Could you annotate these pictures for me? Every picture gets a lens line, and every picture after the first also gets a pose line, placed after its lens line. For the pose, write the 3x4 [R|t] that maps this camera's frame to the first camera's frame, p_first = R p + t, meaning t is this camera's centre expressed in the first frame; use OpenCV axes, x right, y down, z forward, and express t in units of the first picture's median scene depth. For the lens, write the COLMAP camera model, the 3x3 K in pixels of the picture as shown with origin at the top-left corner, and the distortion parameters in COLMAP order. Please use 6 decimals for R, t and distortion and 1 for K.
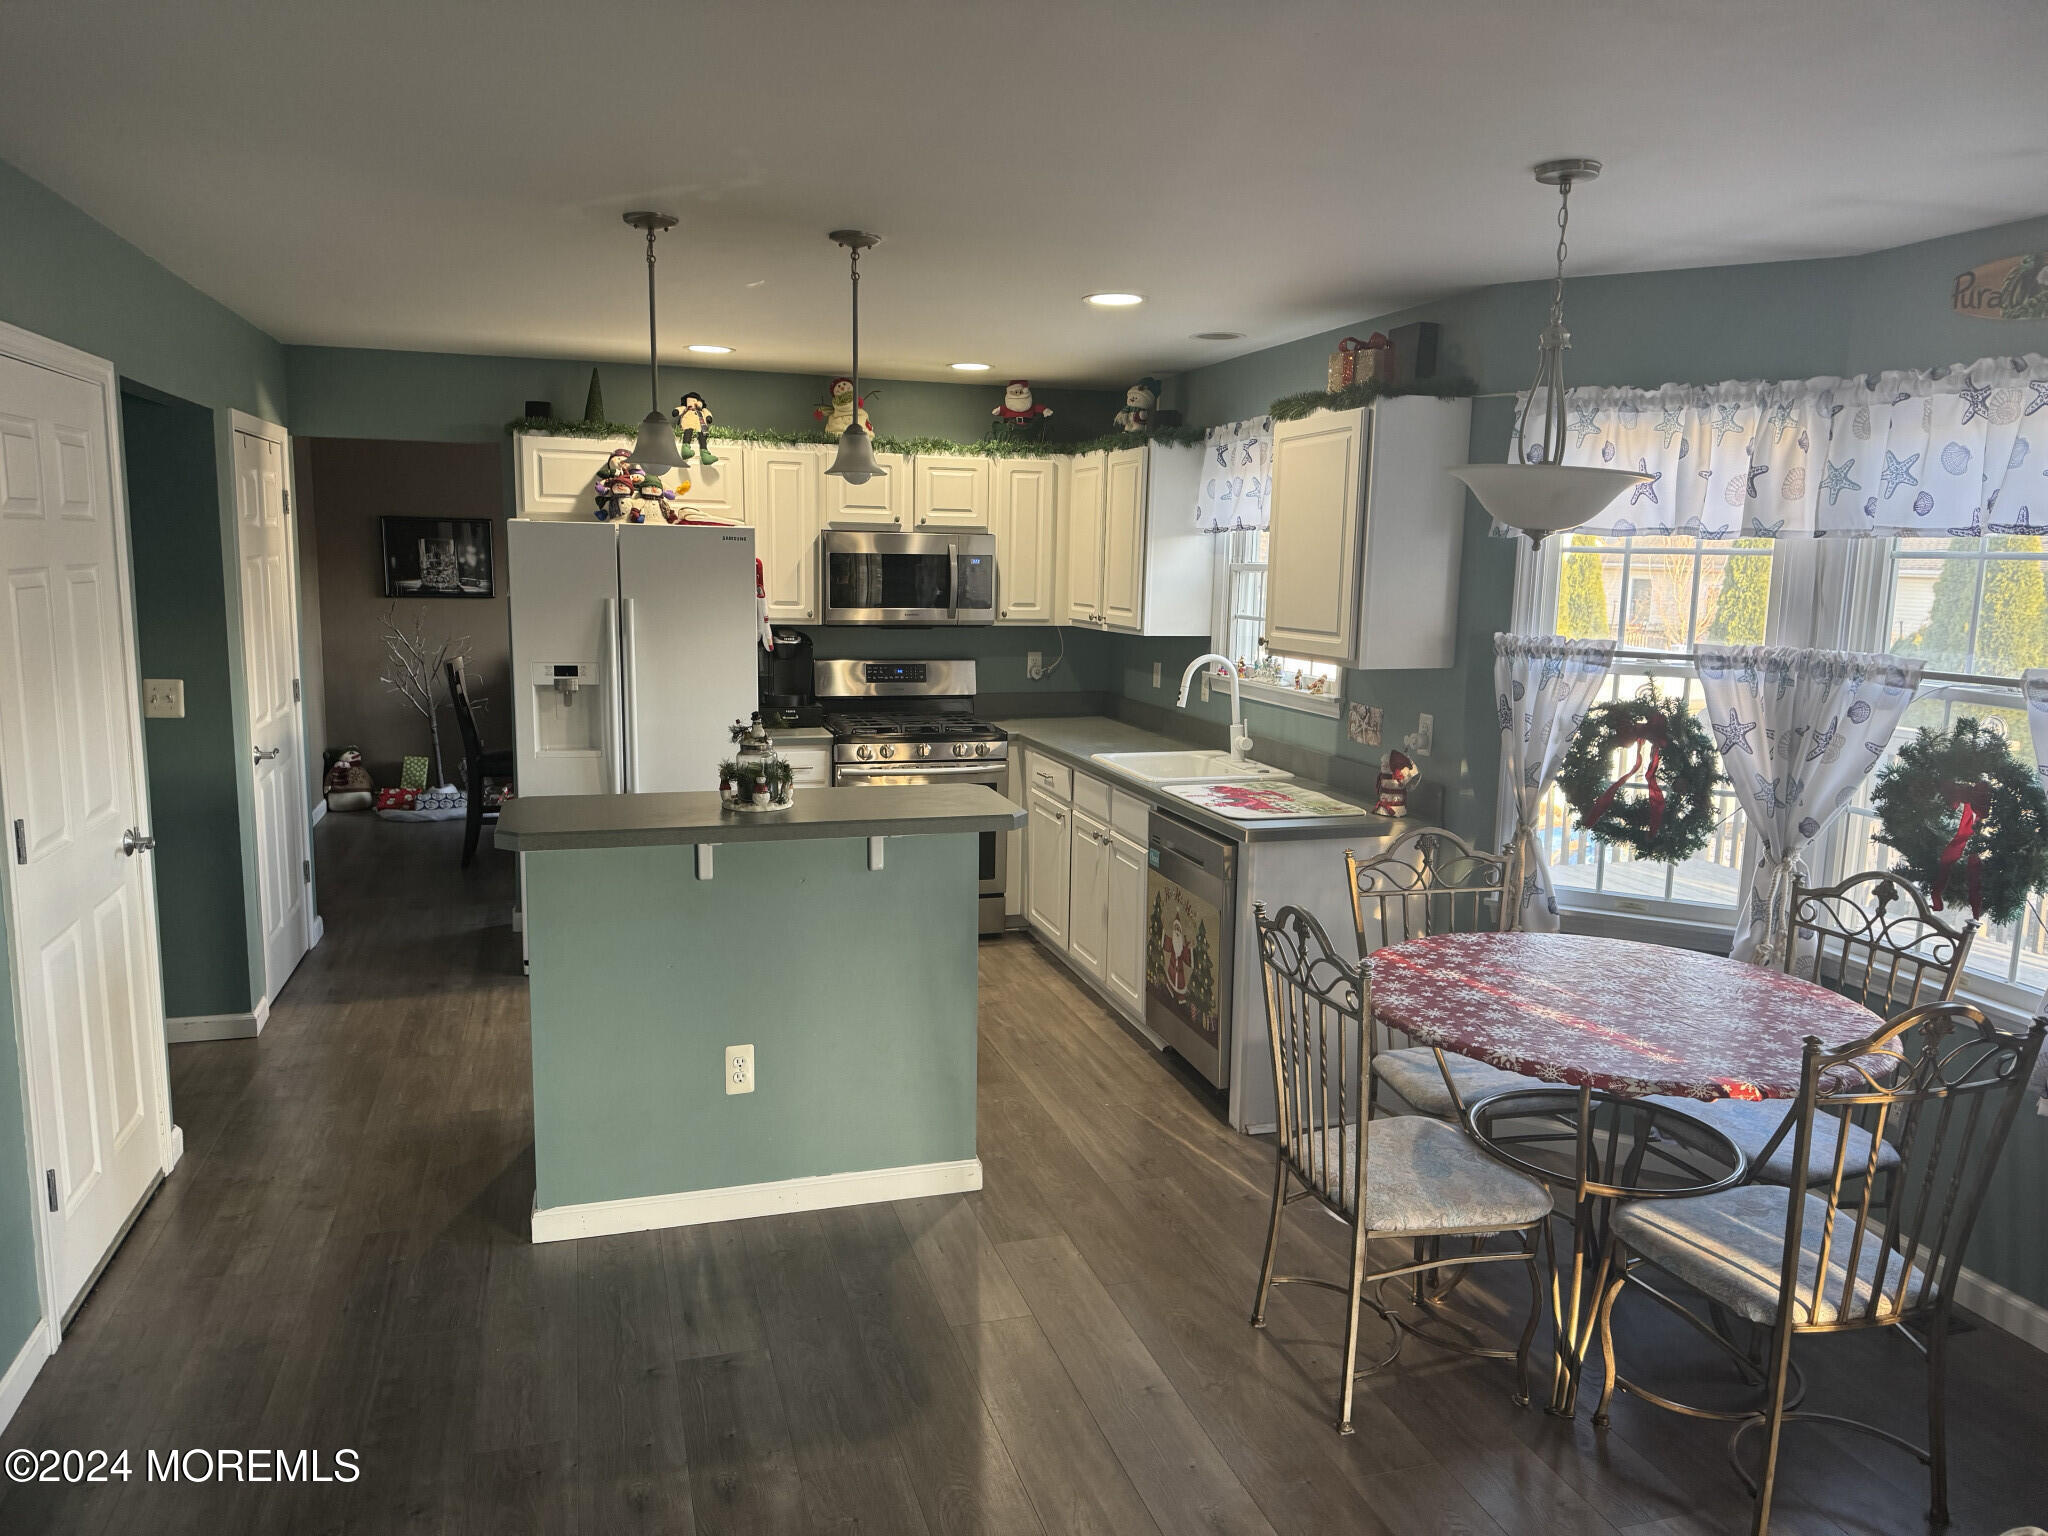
lens RADIAL K [[1451.5, 0, 1027.8], [0, 1451.5, 788.1], [0, 0, 1]] dist [0.031438, -0.030743]
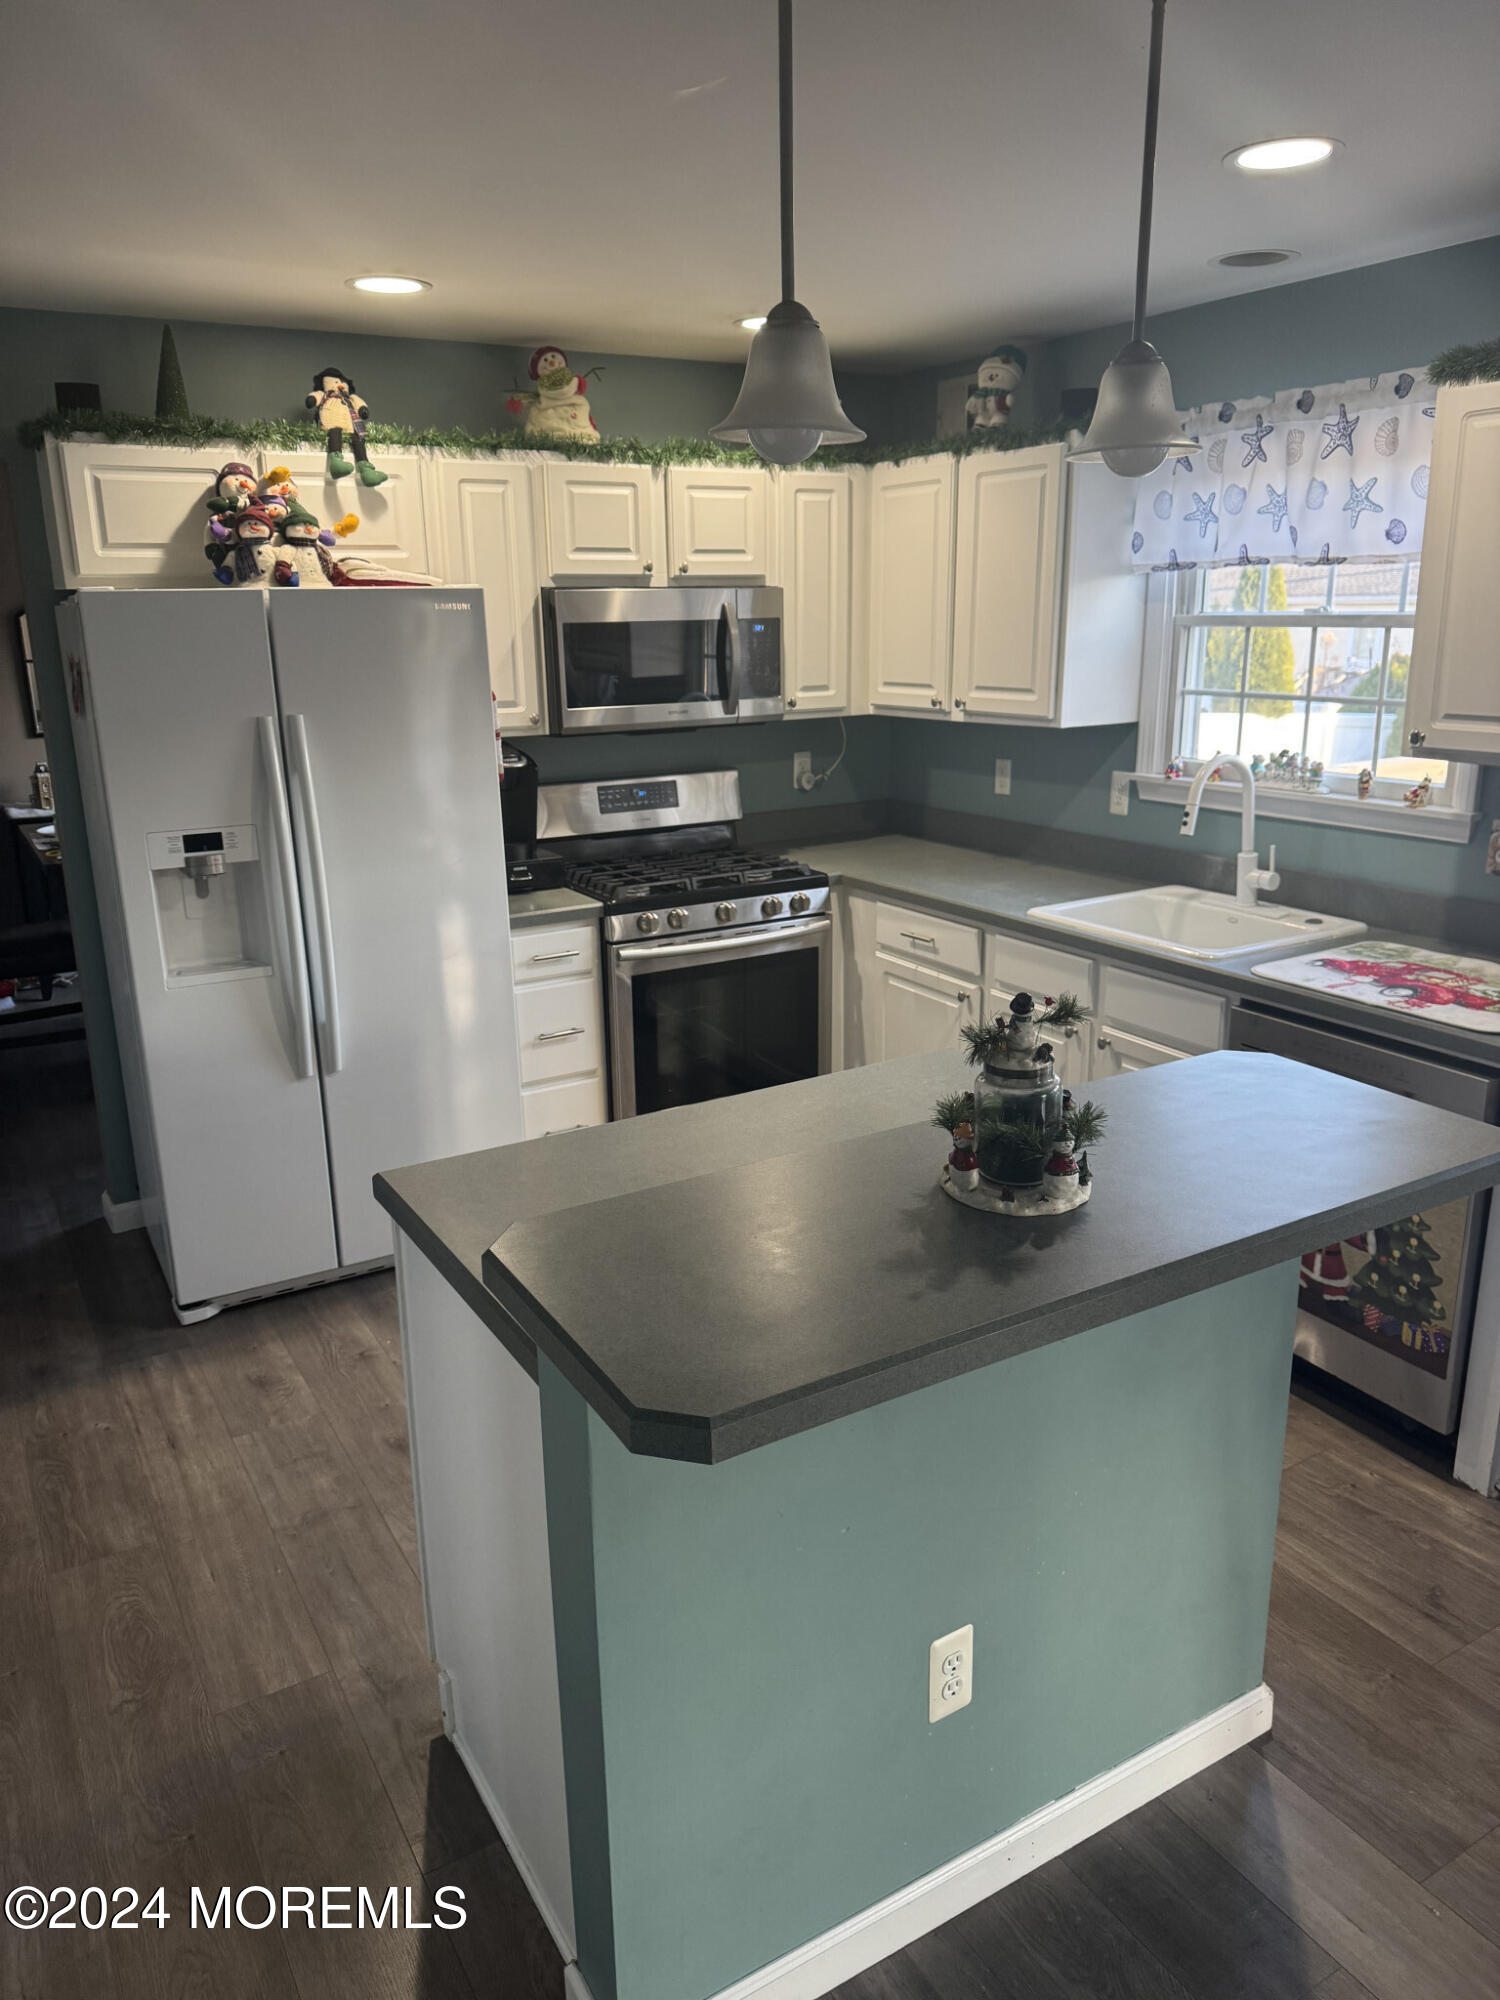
lens RADIAL K [[1417.5, 0, 746.5], [0, 1417.5, 1019.0], [0, 0, 1]] dist [0.031438, -0.030743]
pose [[0.970970, -0.101301, 0.216692, -0.223549], [0.073311, 0.988328, 0.133539, -0.067482], [-0.227691, -0.113776, 0.967064, 0.351236]]
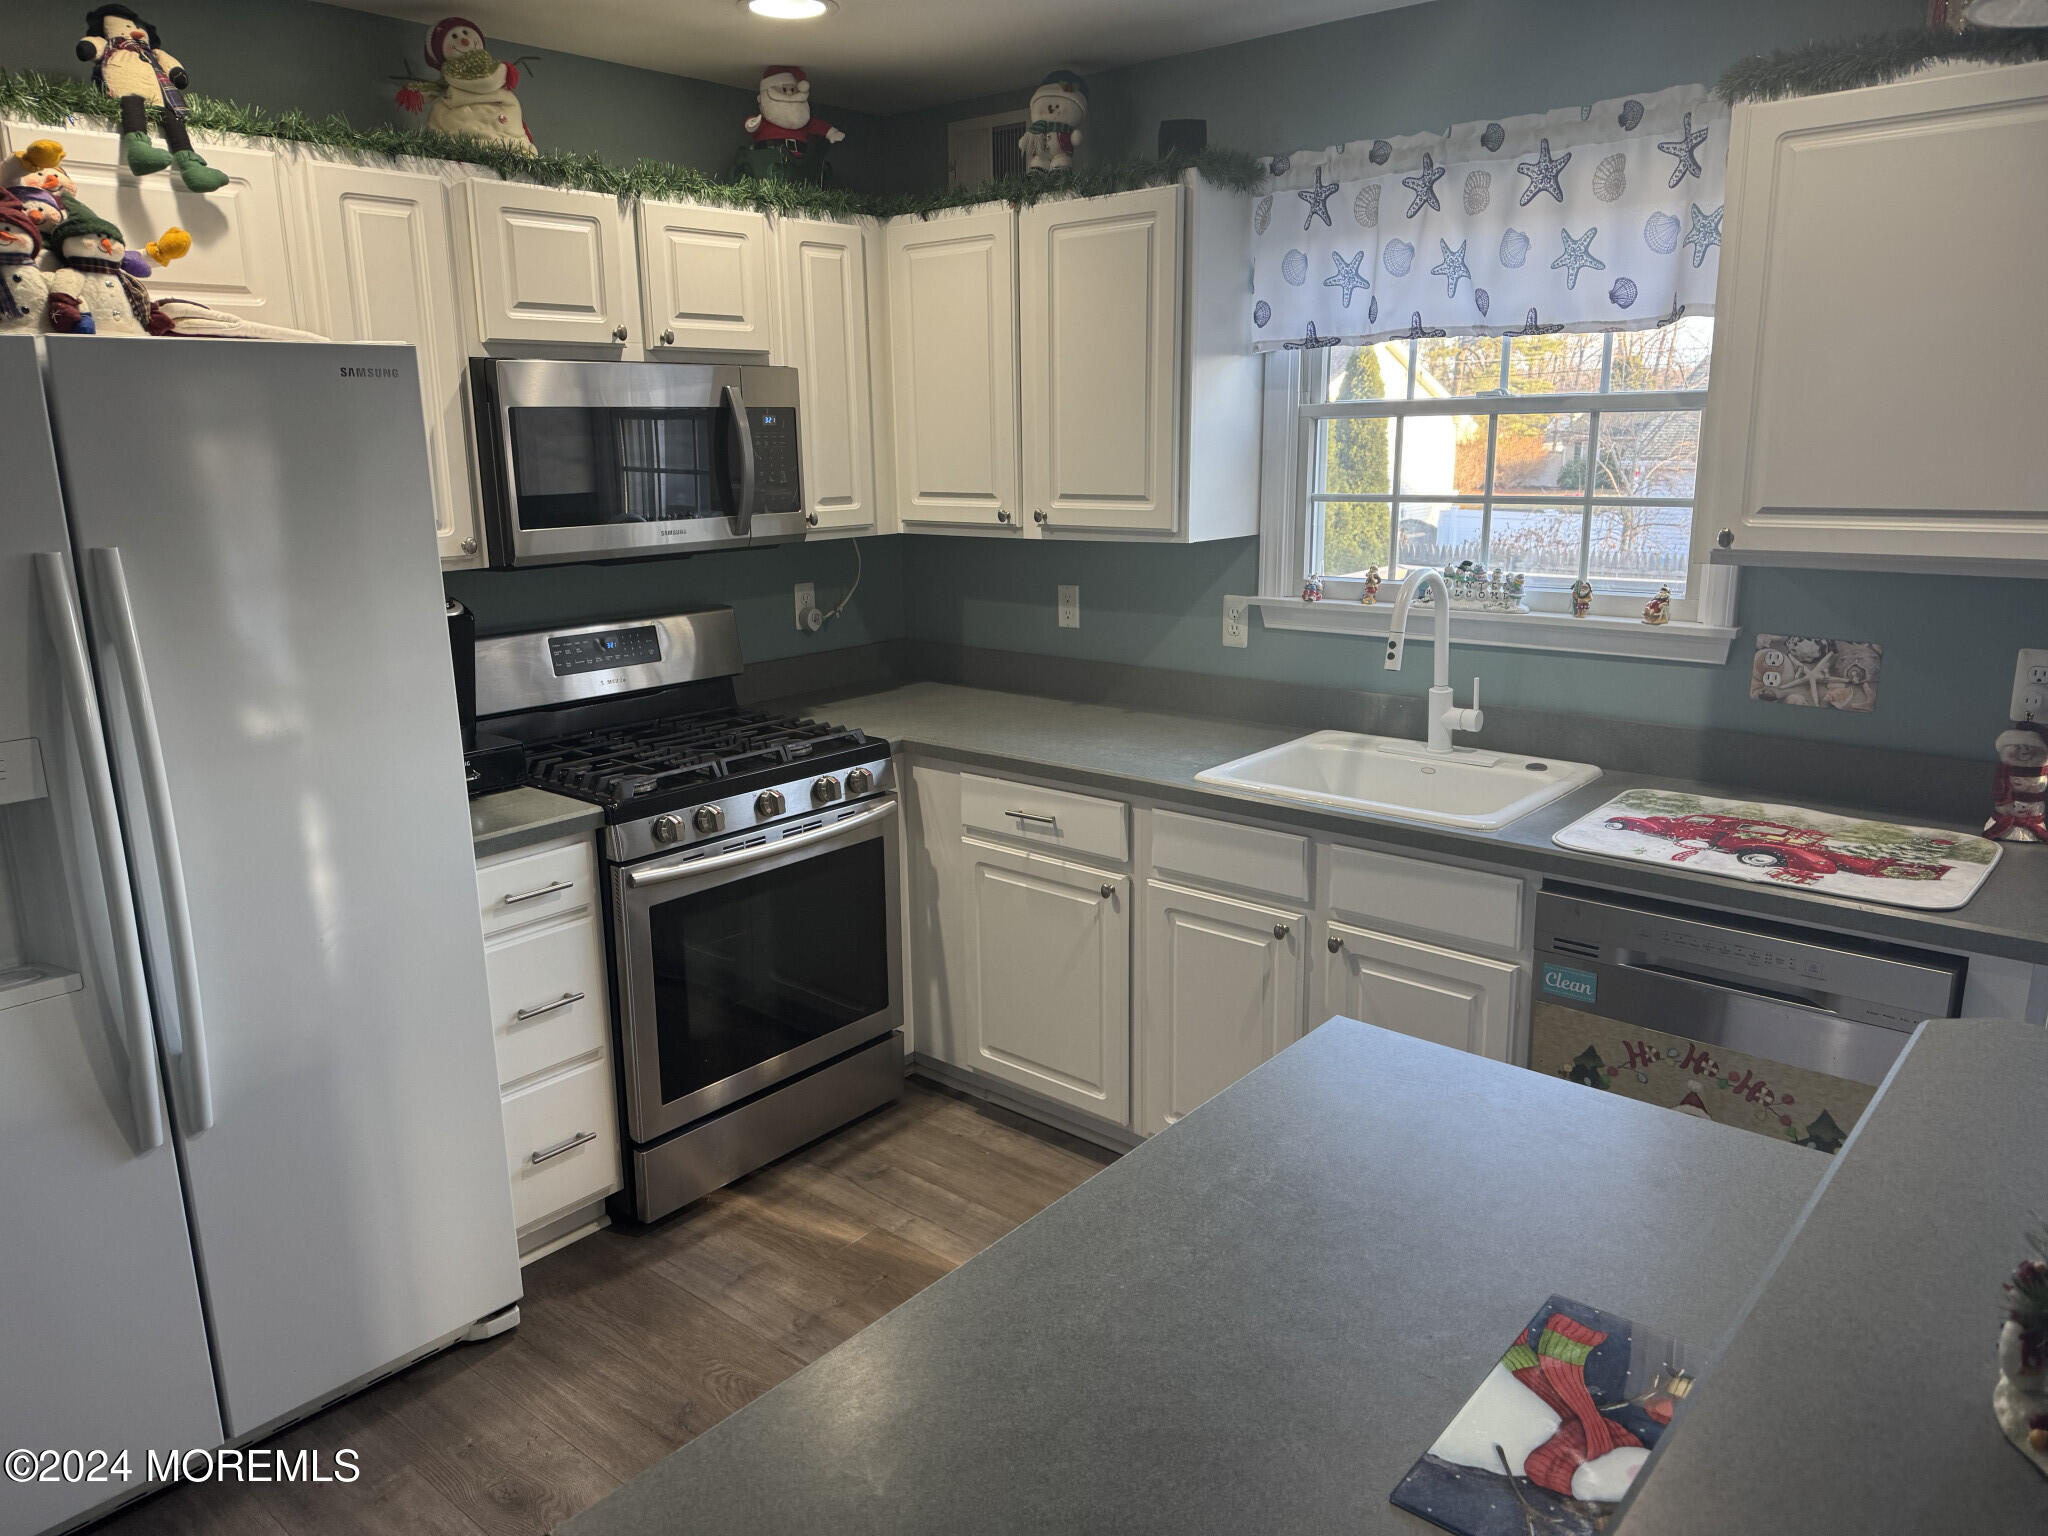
lens RADIAL K [[1451.5, 0, 1015.7], [0, 1451.5, 777.5], [0, 0, 1]] dist [0.031438, -0.030743]
pose [[0.845402, -0.159604, 0.509728, -0.265983], [0.118616, 0.986582, 0.112186, -0.084567], [-0.520794, -0.034380, 0.852990, 0.547755]]
